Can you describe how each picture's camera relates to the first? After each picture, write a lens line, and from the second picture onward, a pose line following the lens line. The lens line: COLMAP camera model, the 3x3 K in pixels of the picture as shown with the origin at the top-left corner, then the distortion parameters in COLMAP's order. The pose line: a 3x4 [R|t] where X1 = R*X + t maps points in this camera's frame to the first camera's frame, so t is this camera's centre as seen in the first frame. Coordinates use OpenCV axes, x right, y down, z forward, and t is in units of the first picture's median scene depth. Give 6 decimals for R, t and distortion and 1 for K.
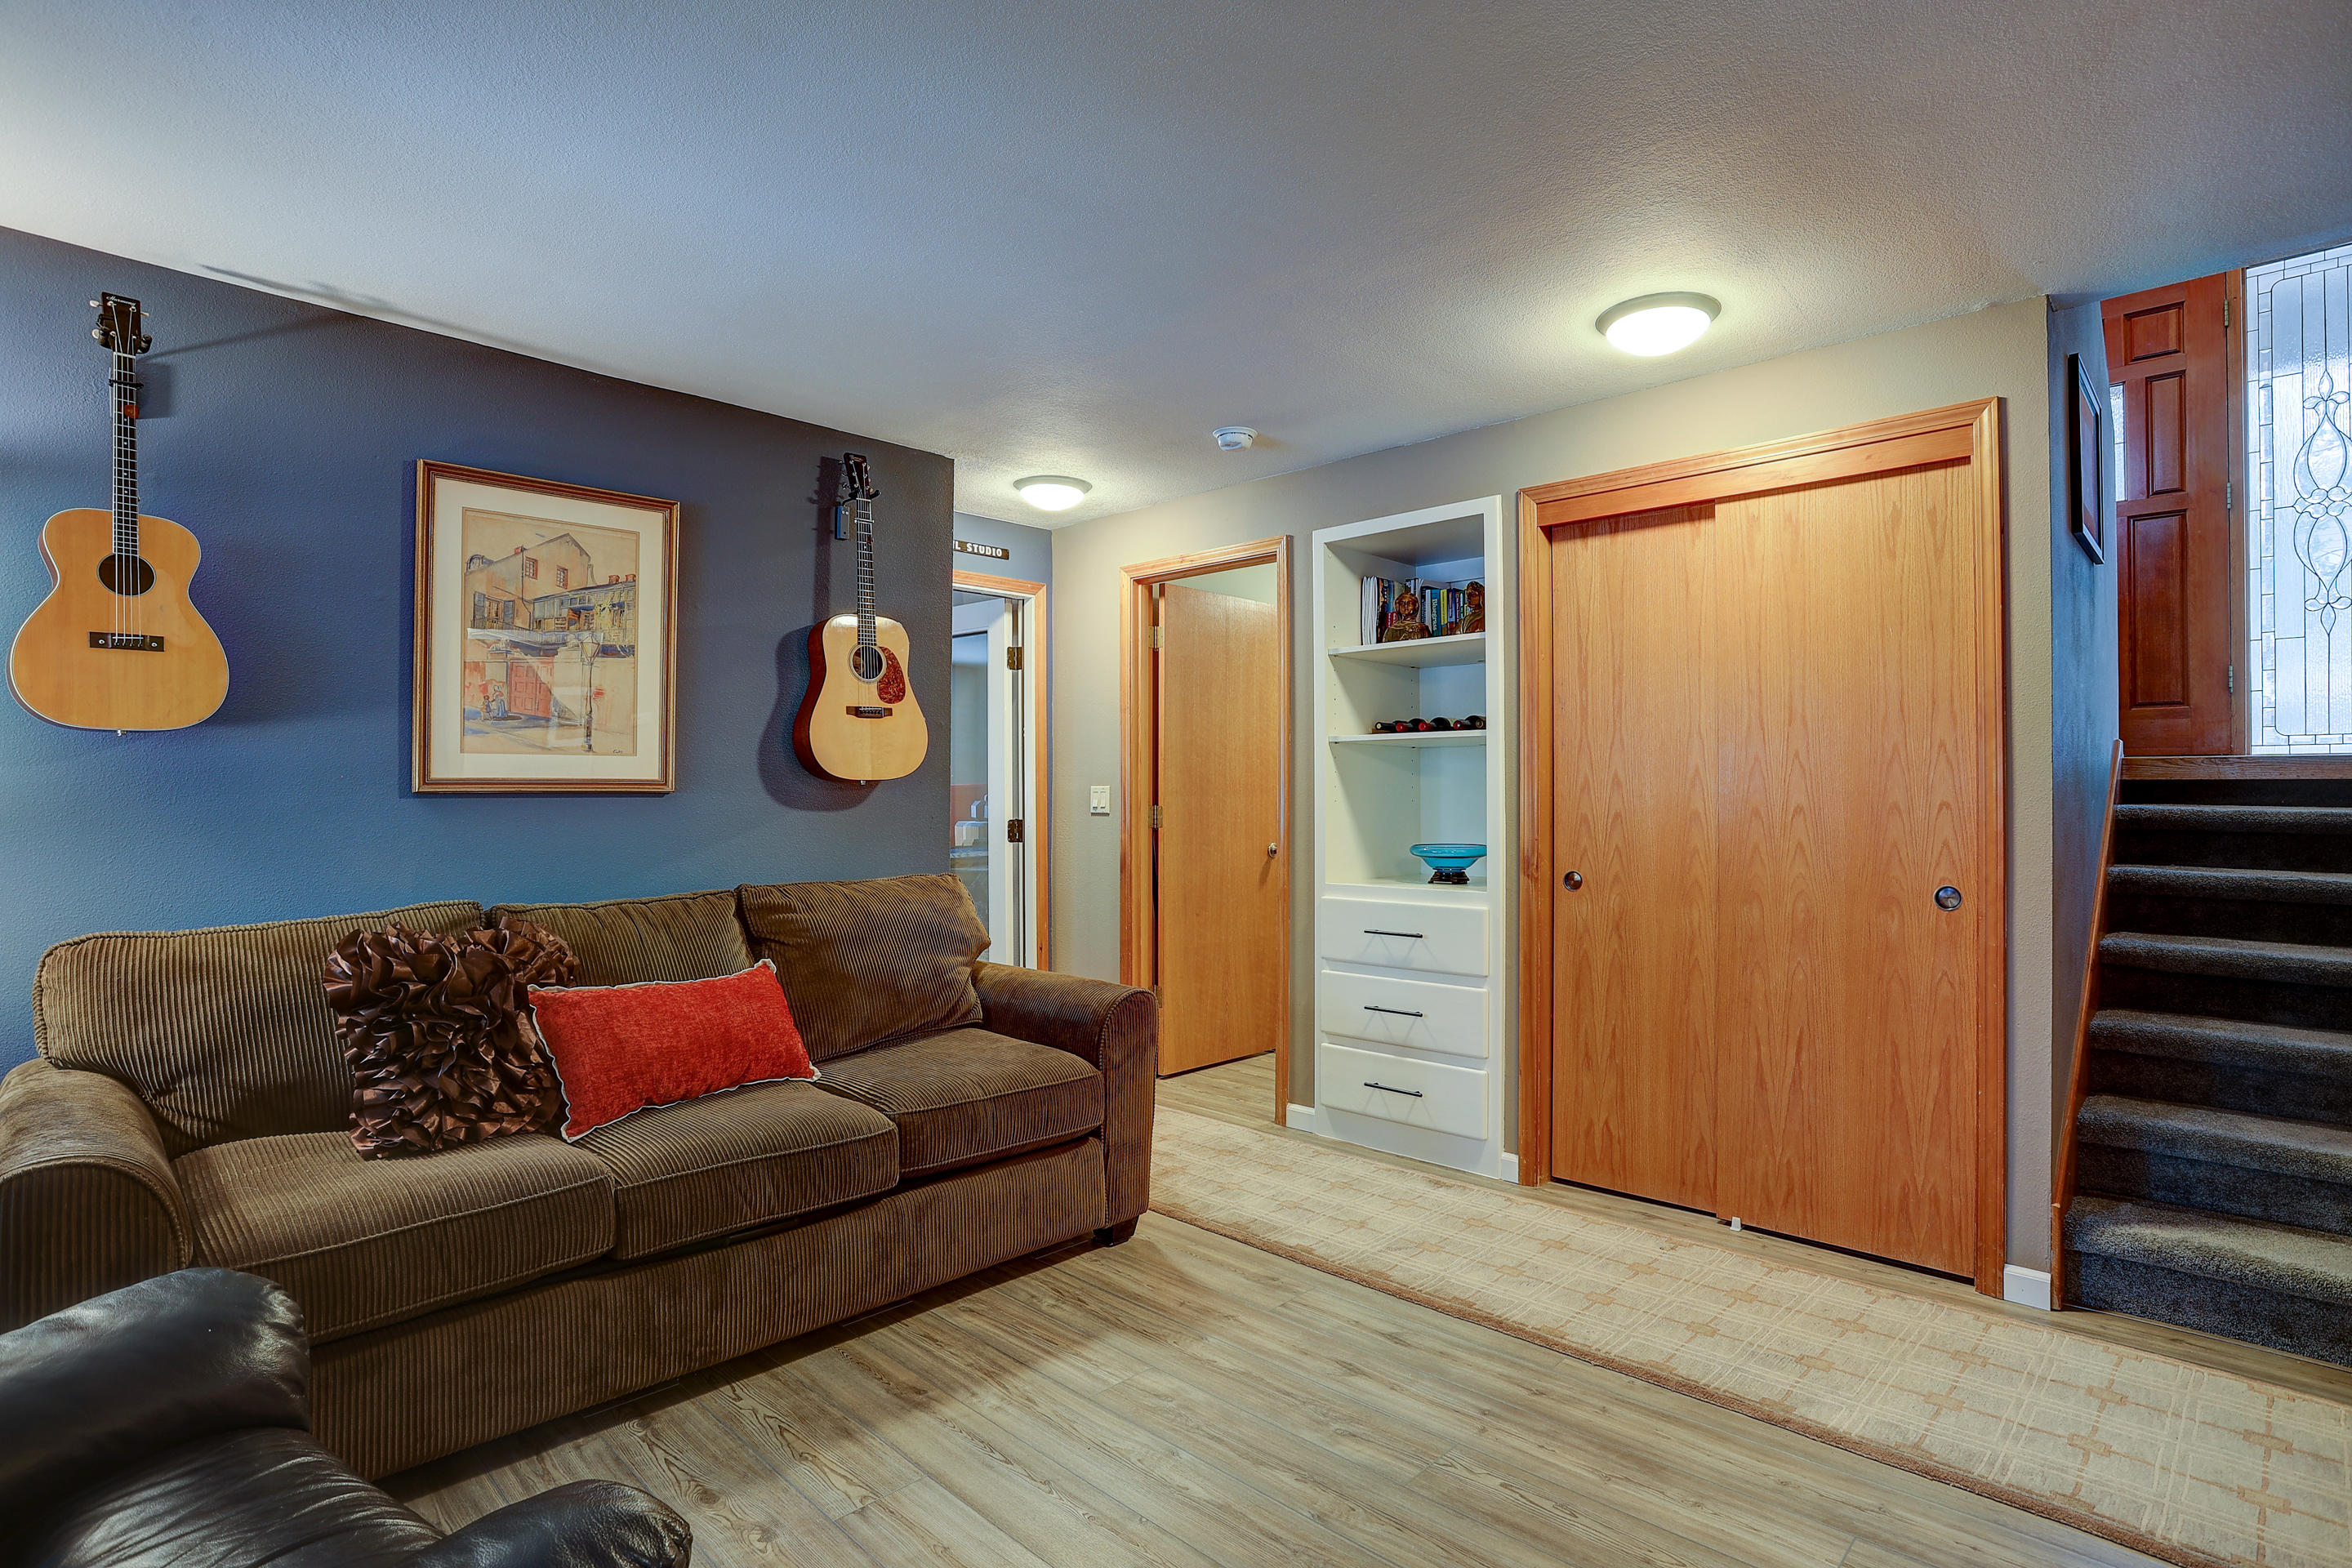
lens RADIAL K [[1154.4, 0, 1162.8], [0, 1154.4, 795.0], [0, 0, 1]] dist [-0.029624, 0.005643]
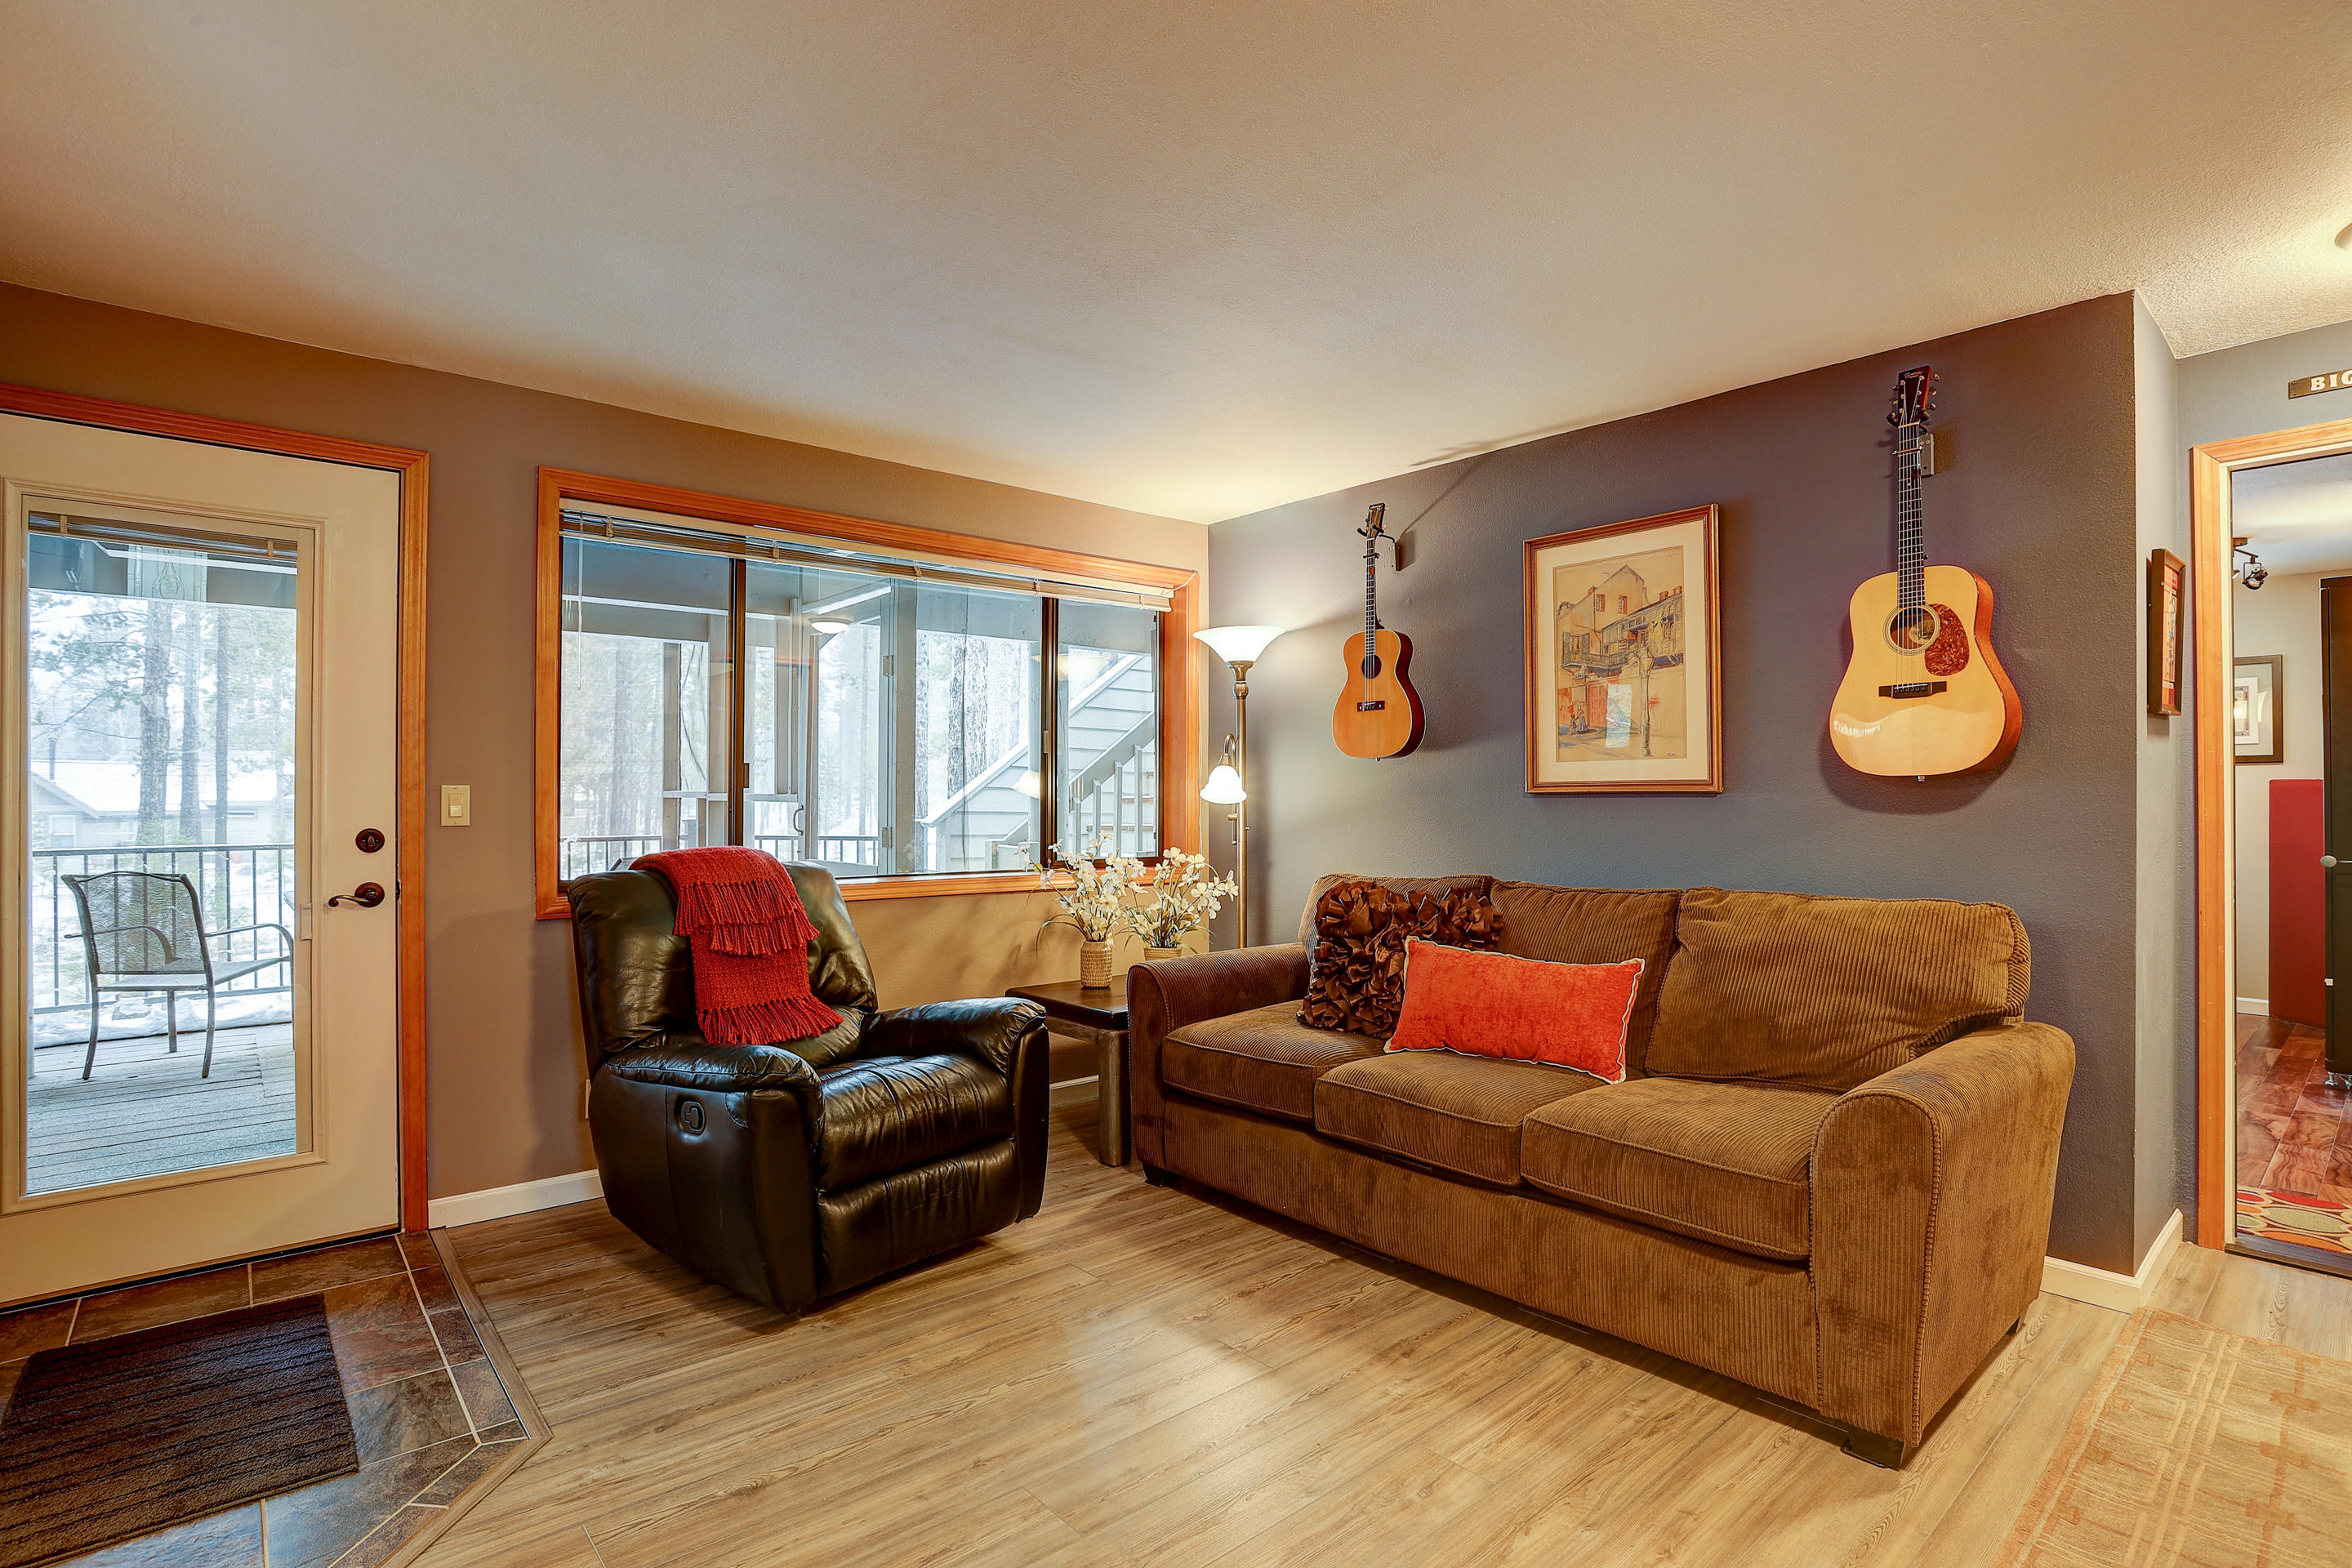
lens RADIAL K [[1154.4, 0, 1223.6], [0, 1154.4, 794.0], [0, 0, 1]] dist [-0.029624, 0.005643]
pose [[-0.047172, -0.001188, -0.998886, 0.663457], [0.001696, 0.999998, -0.001270, -0.000131], [0.998885, -0.001754, -0.047170, 0.676804]]
